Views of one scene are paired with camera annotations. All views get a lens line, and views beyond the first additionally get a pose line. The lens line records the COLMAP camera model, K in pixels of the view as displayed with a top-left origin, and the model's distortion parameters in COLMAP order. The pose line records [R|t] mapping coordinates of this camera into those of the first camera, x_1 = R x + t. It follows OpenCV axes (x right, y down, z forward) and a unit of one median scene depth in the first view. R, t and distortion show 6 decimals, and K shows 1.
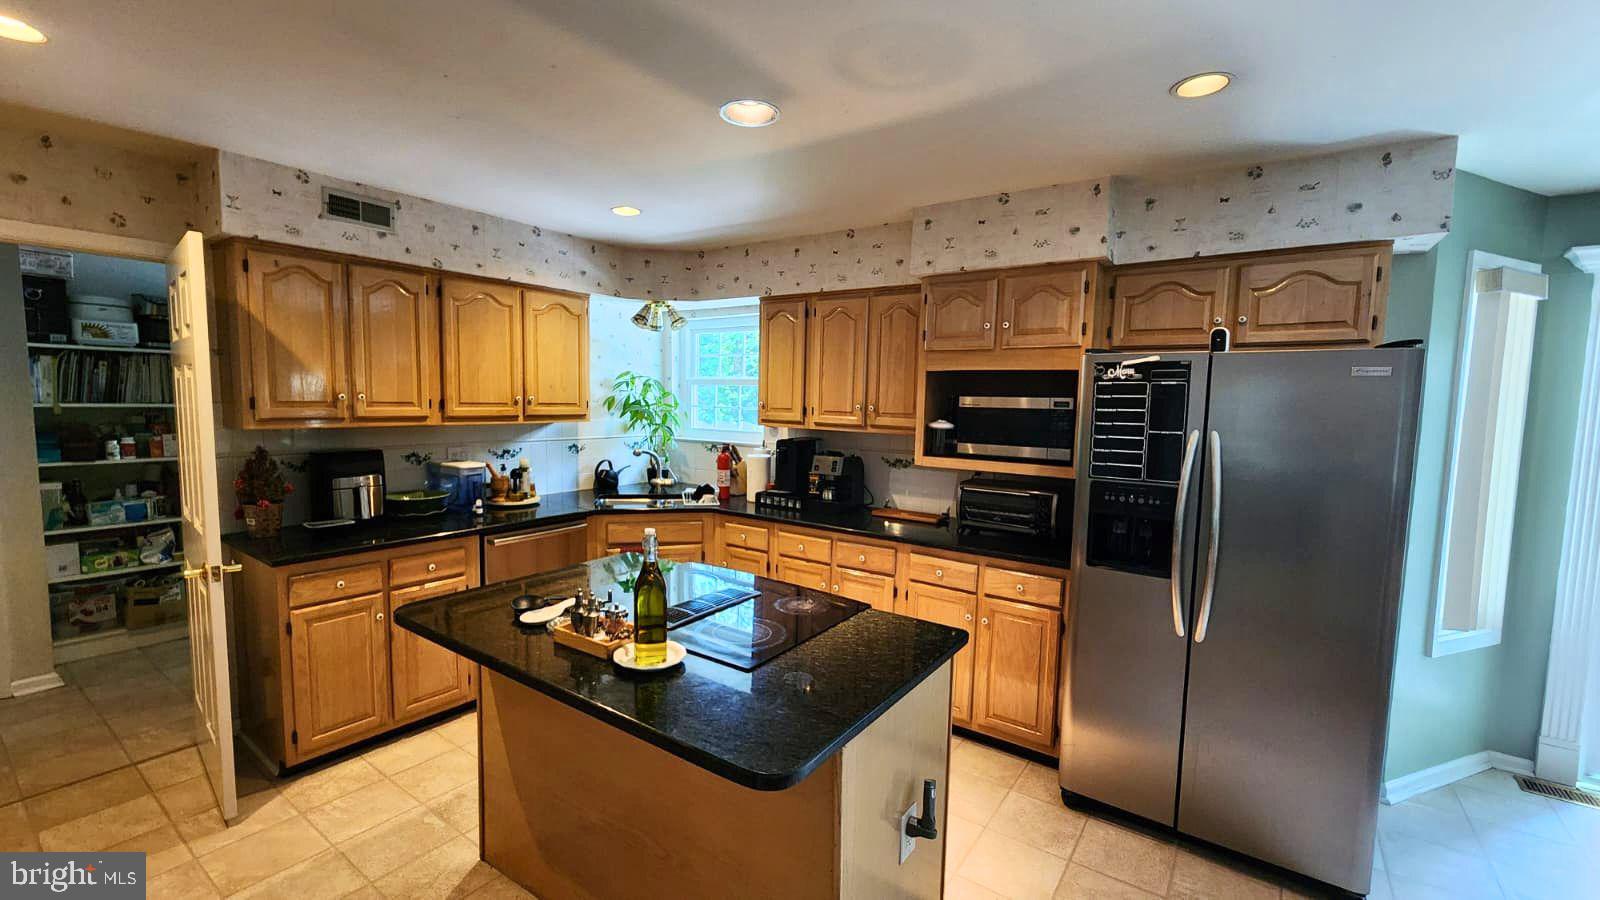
lens RADIAL K [[658.5, 0, 800.0], [0, 658.5, 450.0], [0, 0, 1]] dist [0.001416, -0.000061]
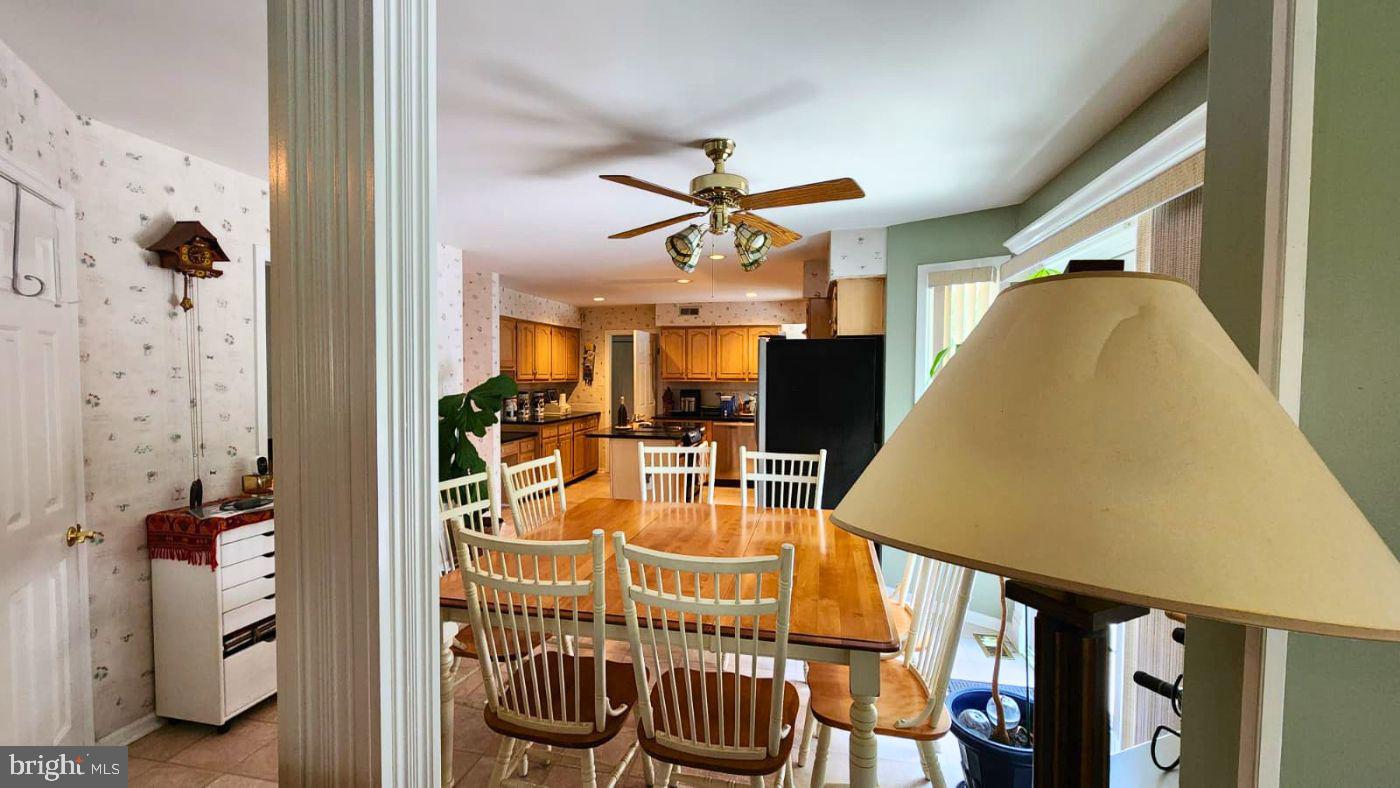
lens RADIAL K [[576.2, 0, 700.0], [0, 576.2, 394.0], [0, 0, 1]] dist [0.001416, -0.000061]
pose [[0.413414, 0.015047, -0.910419, 1.111618], [-0.069411, 0.997475, -0.015033, 0.038021], [0.907894, 0.069408, 0.413414, -0.031378]]
